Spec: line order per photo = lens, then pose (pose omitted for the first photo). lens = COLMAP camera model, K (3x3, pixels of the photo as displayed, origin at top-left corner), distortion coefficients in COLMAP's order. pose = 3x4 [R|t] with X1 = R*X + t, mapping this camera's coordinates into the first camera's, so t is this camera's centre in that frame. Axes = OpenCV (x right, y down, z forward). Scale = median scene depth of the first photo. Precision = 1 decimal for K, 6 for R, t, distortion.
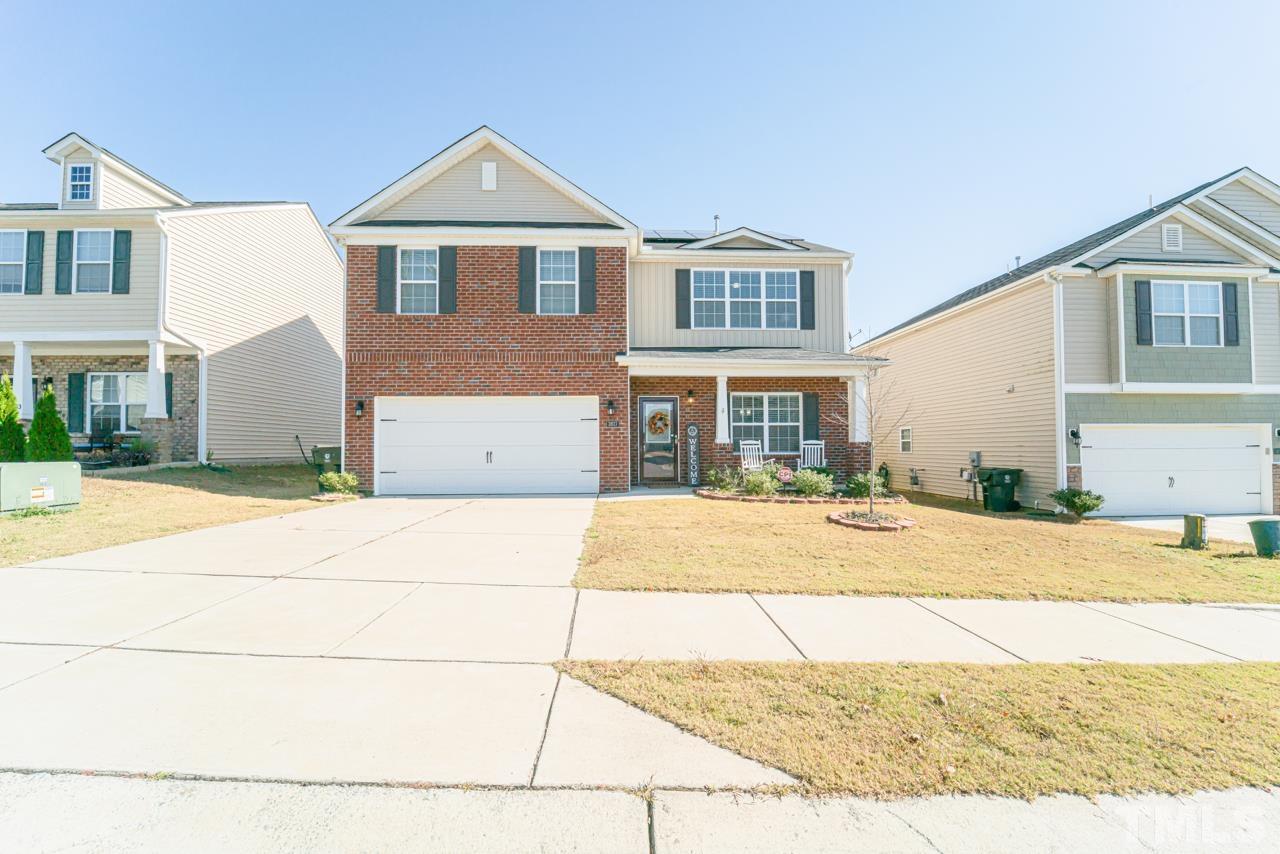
lens RADIAL K [[533.1, 0, 636.2], [0, 533.1, 437.1], [0, 0, 1]] dist [-0.014487, -0.003643]
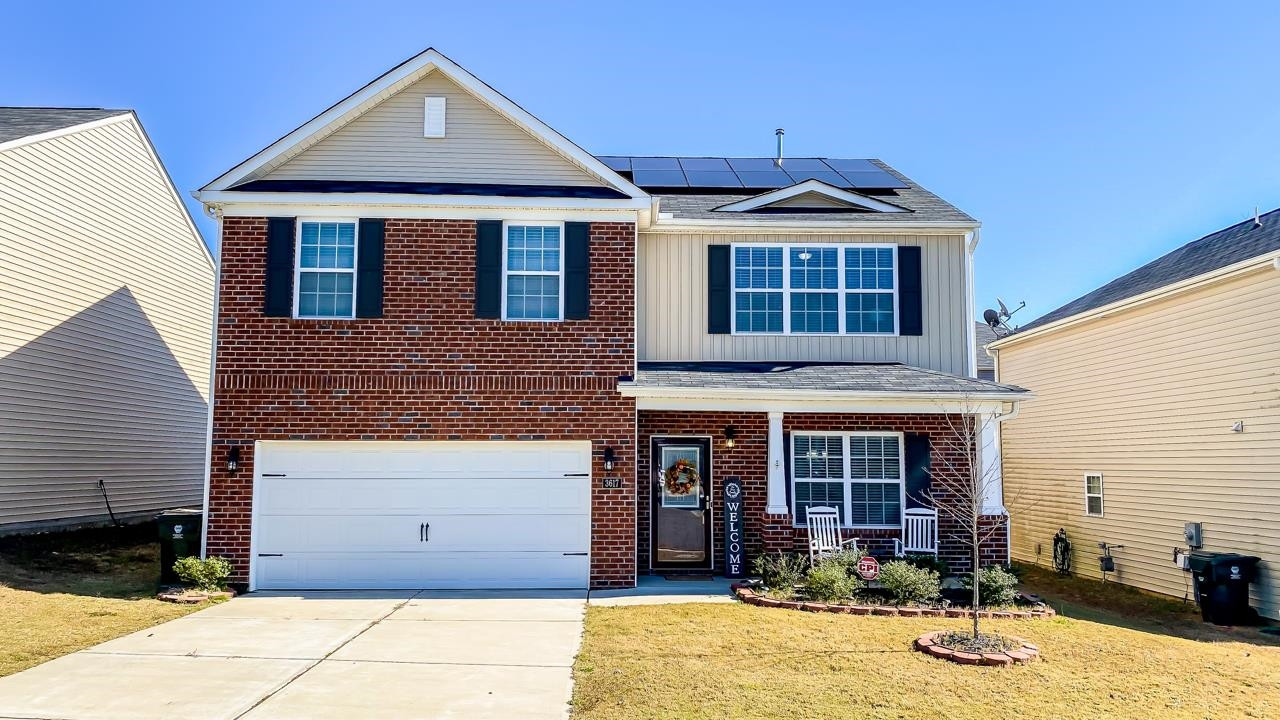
lens RADIAL K [[1000.0, 0, 637.4], [0, 1000.0, 357.6], [0, 0, 1]] dist [0.101195, -0.208659]
pose [[0.999857, 0.009067, -0.014301, 0.004910], [-0.010212, 0.996566, -0.082166, -0.078948], [0.013507, 0.082300, 0.996516, -0.264630]]
